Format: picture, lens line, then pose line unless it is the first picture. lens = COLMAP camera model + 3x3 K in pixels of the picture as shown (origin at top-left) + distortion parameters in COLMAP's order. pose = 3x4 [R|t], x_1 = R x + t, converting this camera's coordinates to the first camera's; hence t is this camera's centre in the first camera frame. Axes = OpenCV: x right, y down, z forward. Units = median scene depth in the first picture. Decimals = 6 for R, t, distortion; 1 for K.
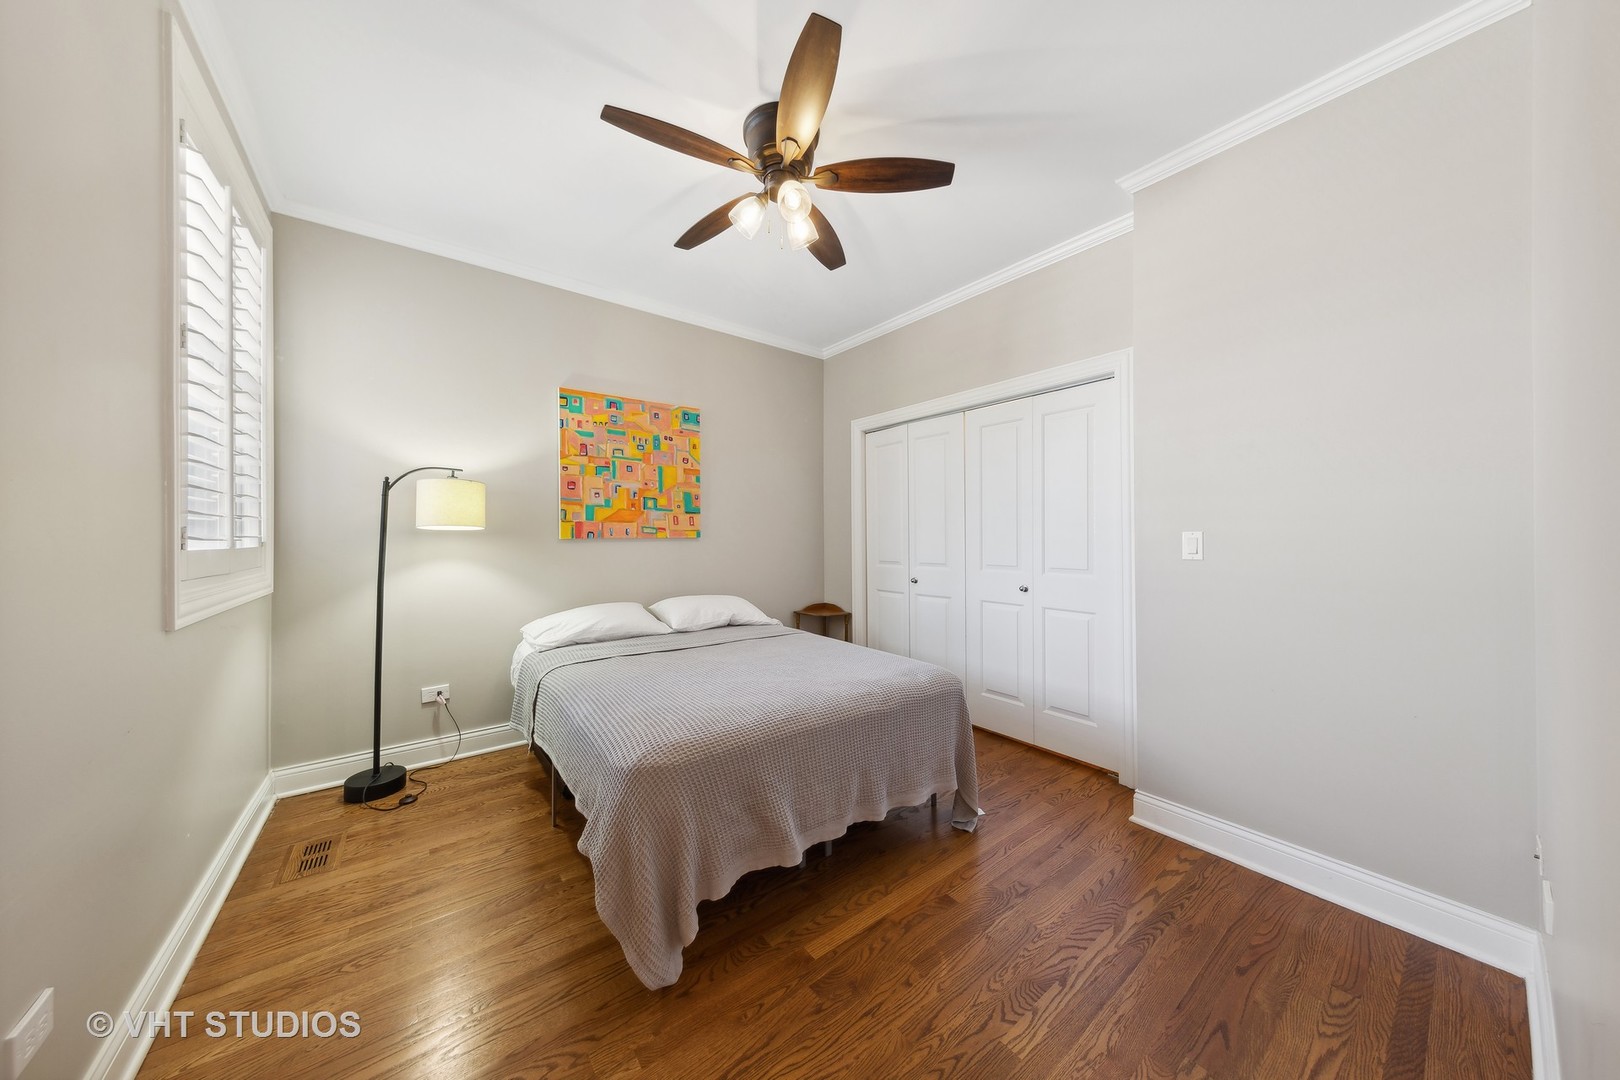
lens RADIAL K [[517.7, 0, 813.1], [0, 517.7, 535.8], [0, 0, 1]] dist [0.009440, -0.001248]
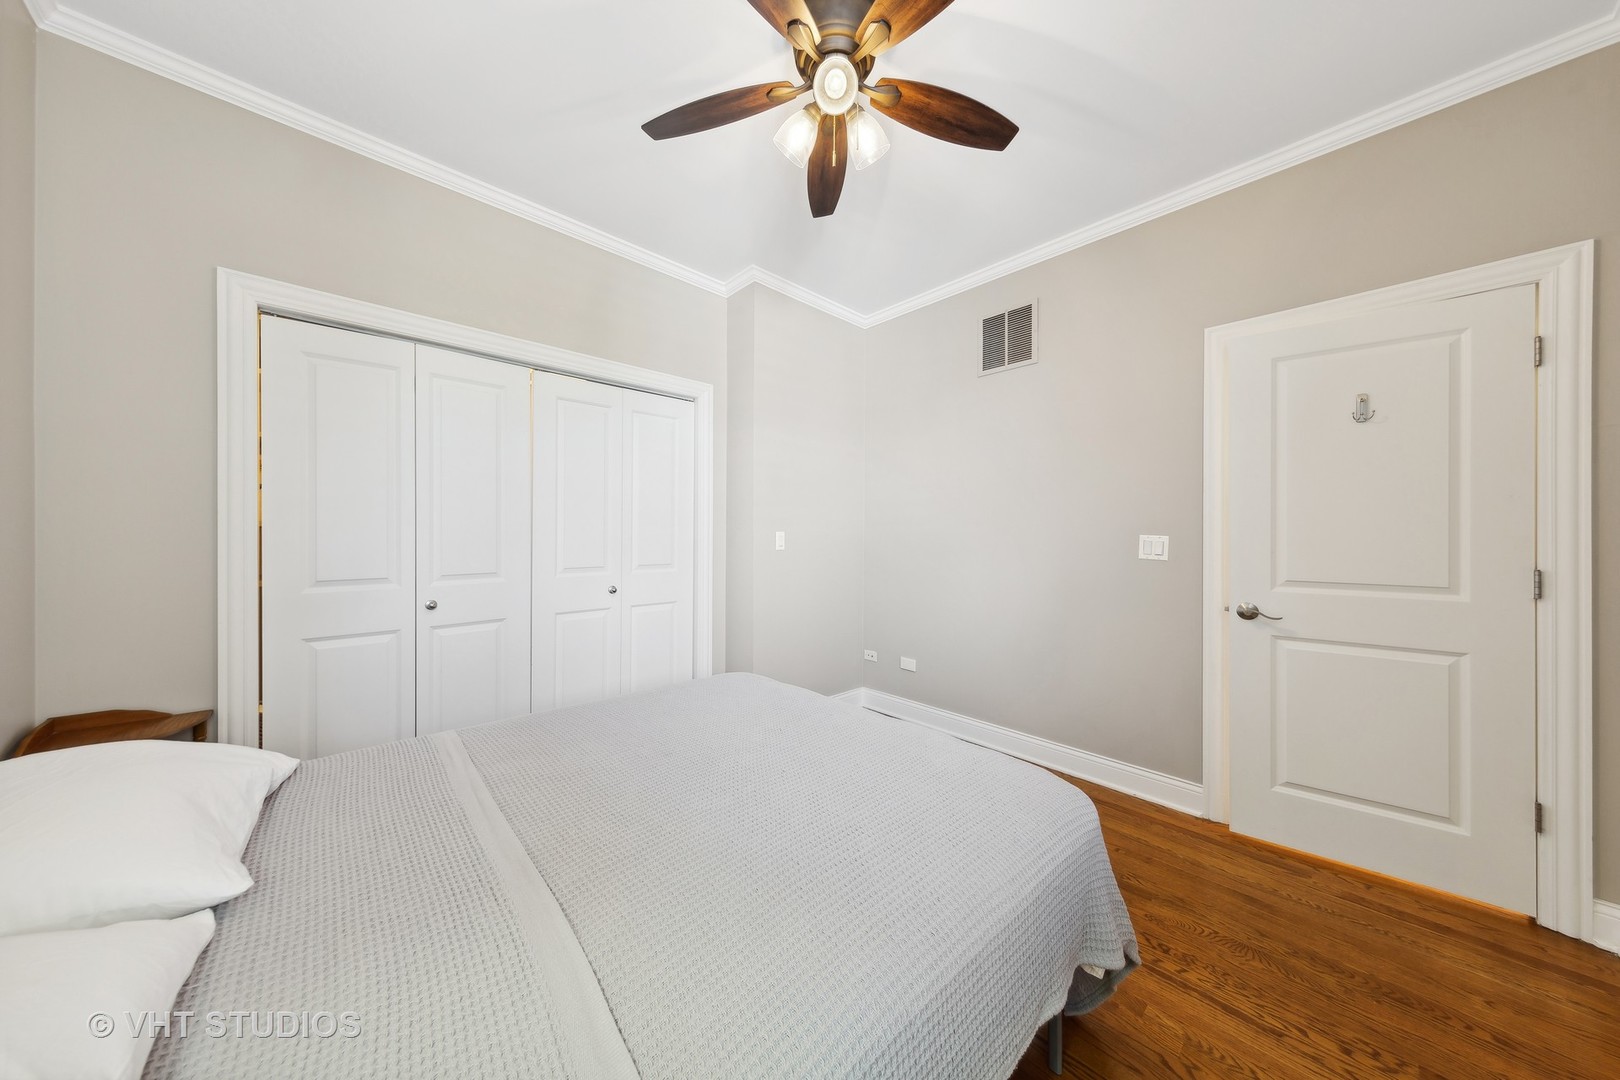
lens RADIAL K [[517.7, 0, 813.0], [0, 517.7, 537.0], [0, 0, 1]] dist [0.009440, -0.001248]
pose [[-0.092178, 0.001626, 0.995741, -0.579825], [-0.001638, 0.999997, -0.001784, 0.007260], [-0.995741, -0.001795, -0.092175, 0.764344]]
